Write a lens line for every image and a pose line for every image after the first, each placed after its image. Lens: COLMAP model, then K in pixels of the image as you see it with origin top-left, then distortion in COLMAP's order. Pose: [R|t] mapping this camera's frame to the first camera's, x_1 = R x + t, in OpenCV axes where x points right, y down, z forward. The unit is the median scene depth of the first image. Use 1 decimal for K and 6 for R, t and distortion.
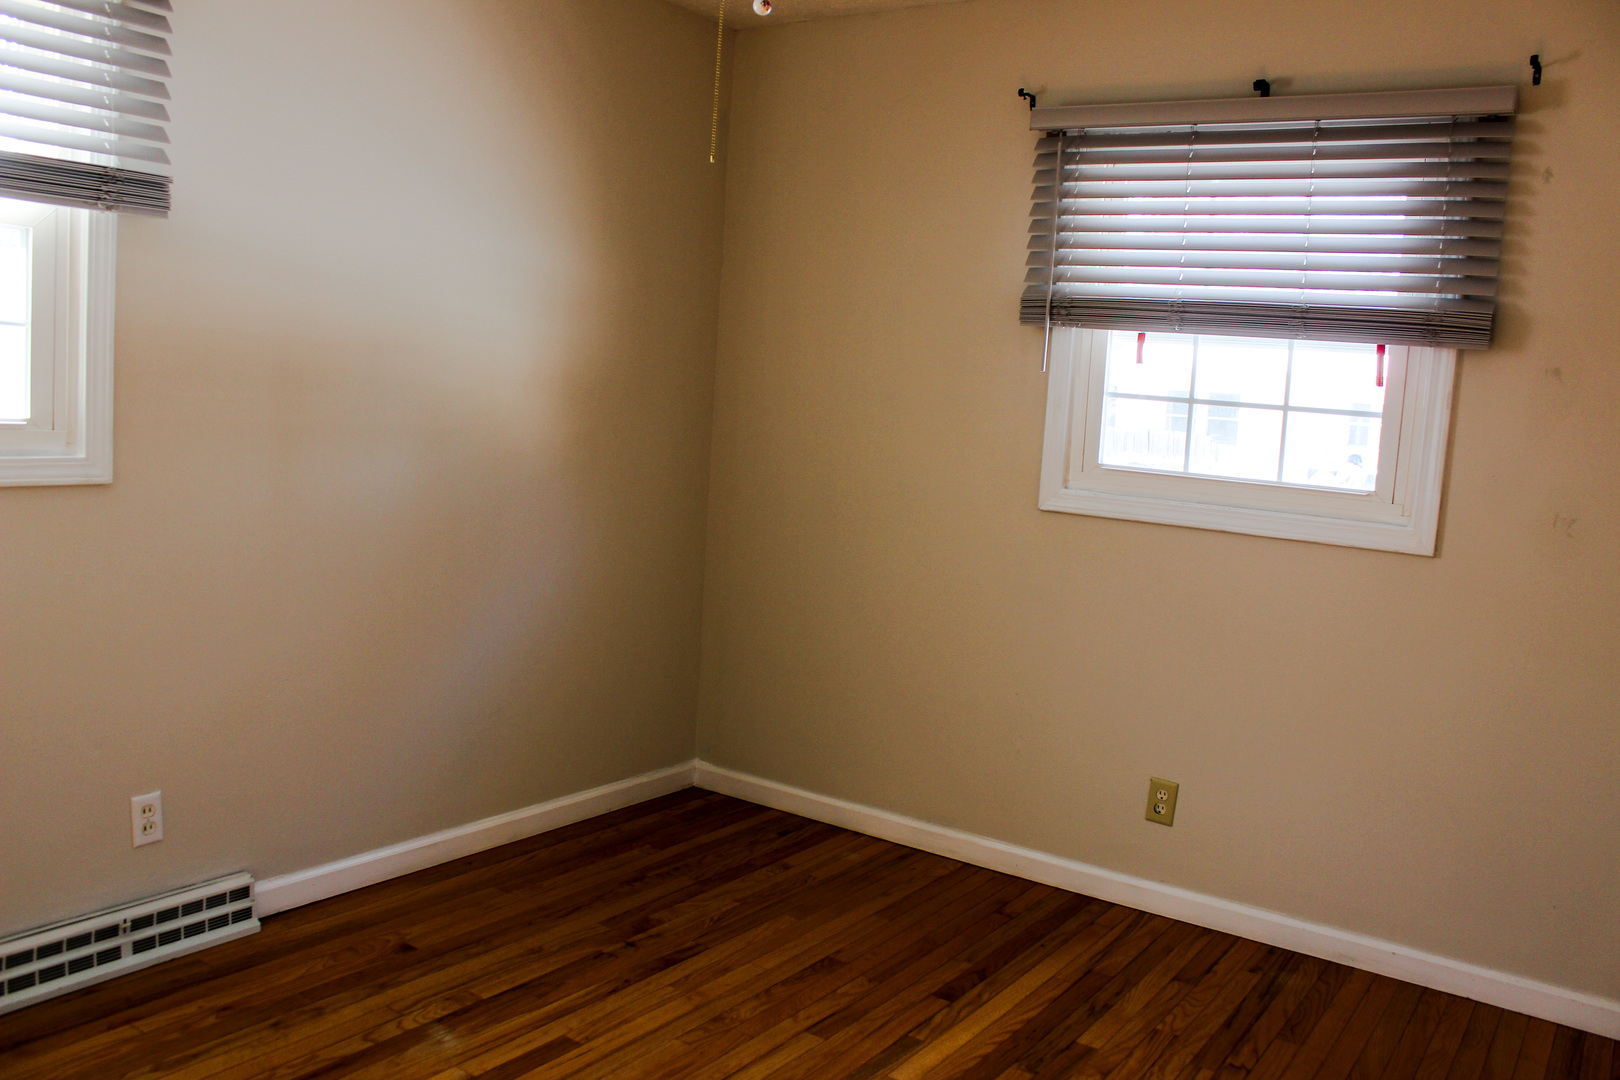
lens RADIAL K [[1333.2, 0, 810.0], [0, 1333.2, 540.0], [0, 0, 1]] dist [-0.194159, 0.153337]
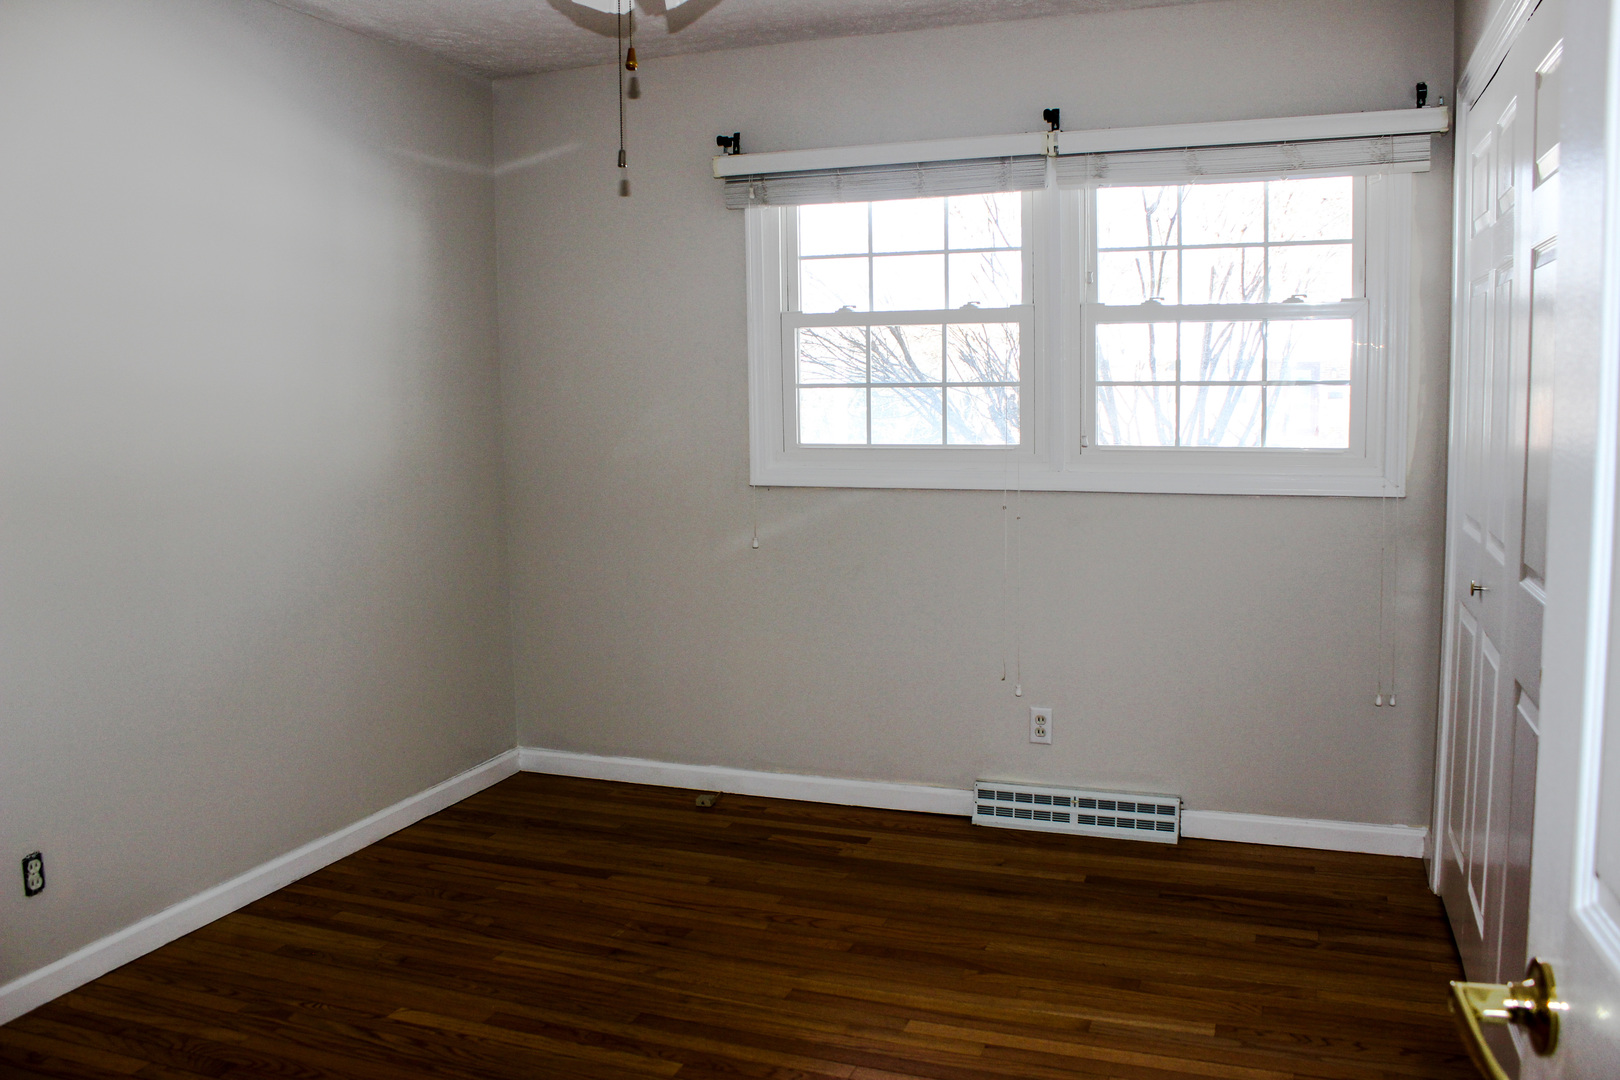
lens RADIAL K [[1333.2, 0, 810.0], [0, 1333.2, 540.0], [0, 0, 1]] dist [-0.194159, 0.153337]
pose [[0.242109, 0.039633, -0.969439, 0.811025], [-0.092795, 0.995531, 0.017525, 0.015214], [0.965801, 0.085717, 0.244705, 0.328525]]
